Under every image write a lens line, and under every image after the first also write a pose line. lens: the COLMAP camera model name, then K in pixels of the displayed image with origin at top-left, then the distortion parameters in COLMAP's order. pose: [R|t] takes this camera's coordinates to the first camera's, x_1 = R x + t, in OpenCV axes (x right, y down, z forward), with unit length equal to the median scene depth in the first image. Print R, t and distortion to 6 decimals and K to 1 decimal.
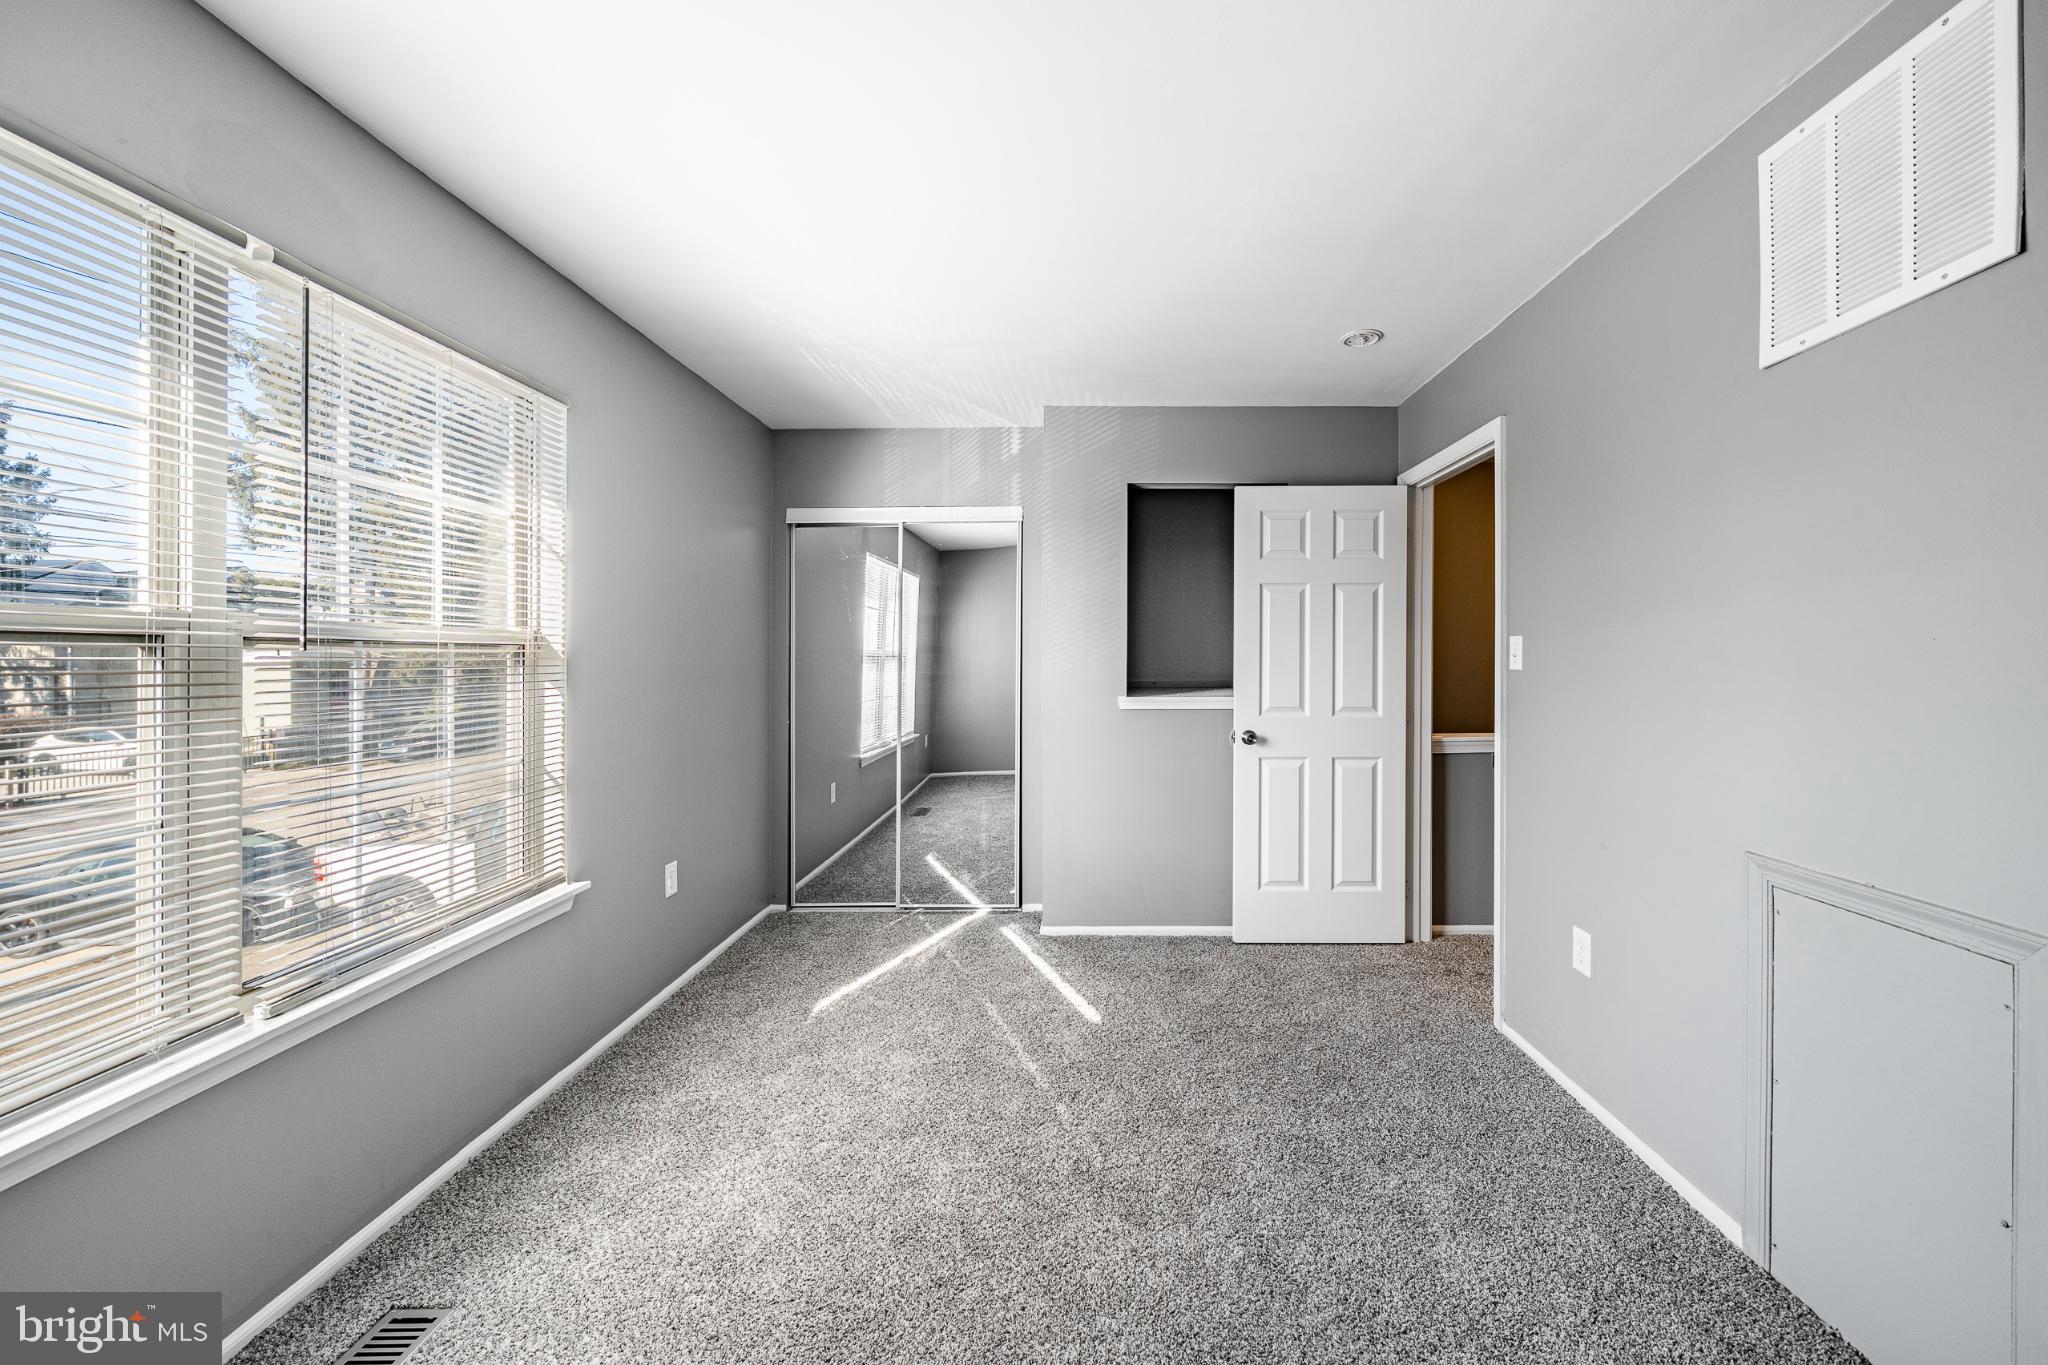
lens RADIAL K [[777.1, 0, 1033.5], [0, 777.1, 676.3], [0, 0, 1]] dist [-0.002491, -0.000368]
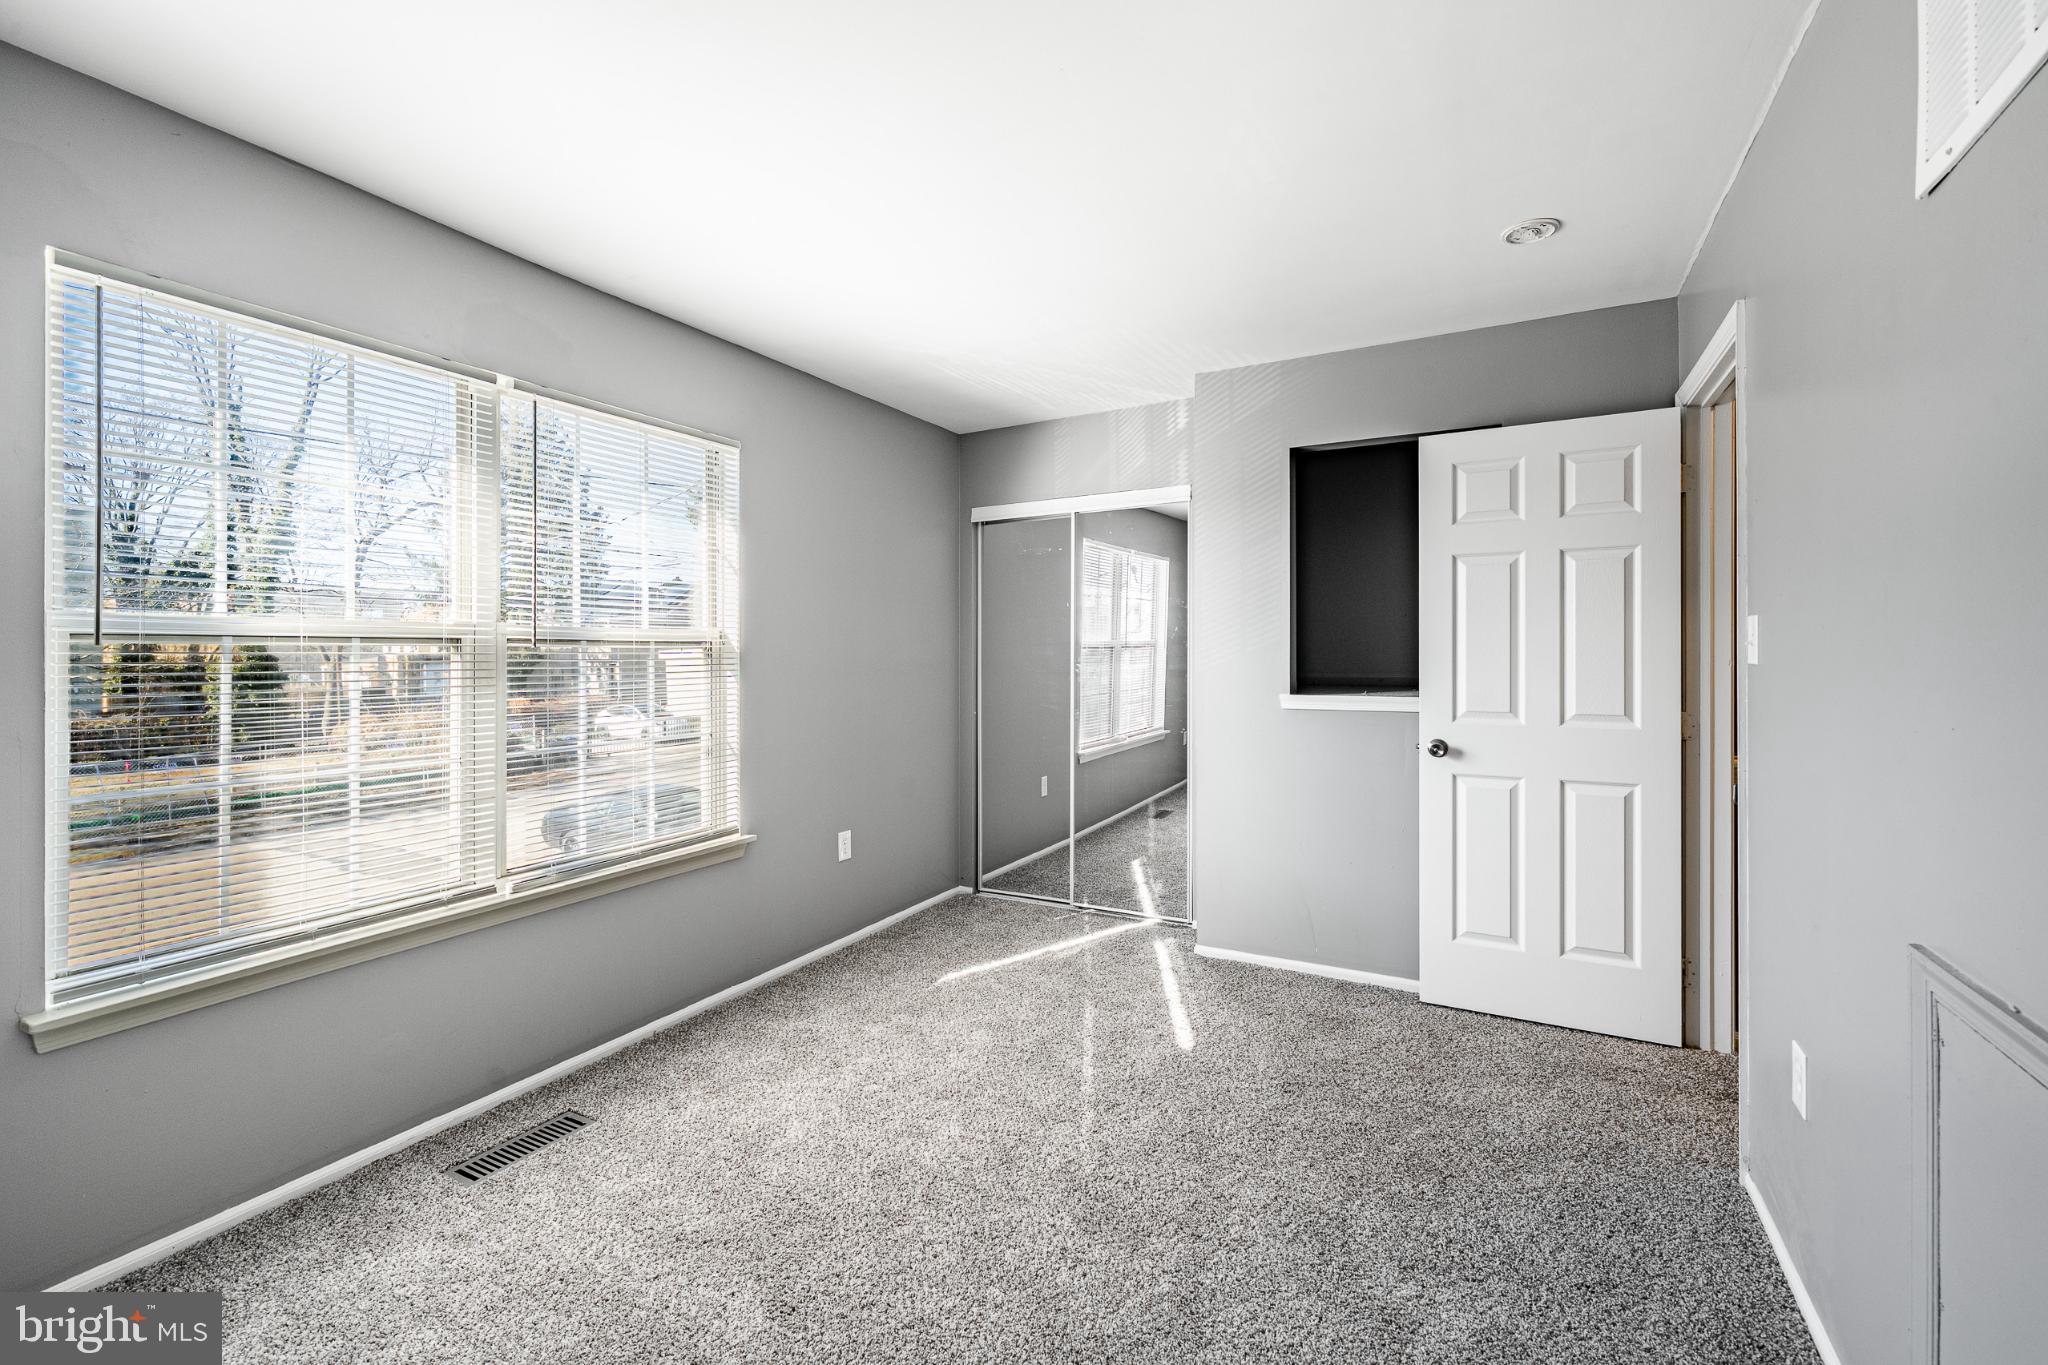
lens RADIAL K [[841.2, 0, 948.7], [0, 841.2, 671.0], [0, 0, 1]] dist [-0.000452, -0.000116]
pose [[0.873118, 0.007598, -0.487449, 0.268879], [-0.007596, 0.999969, 0.001981, 0.001103], [0.487449, 0.001973, 0.873149, -0.004509]]
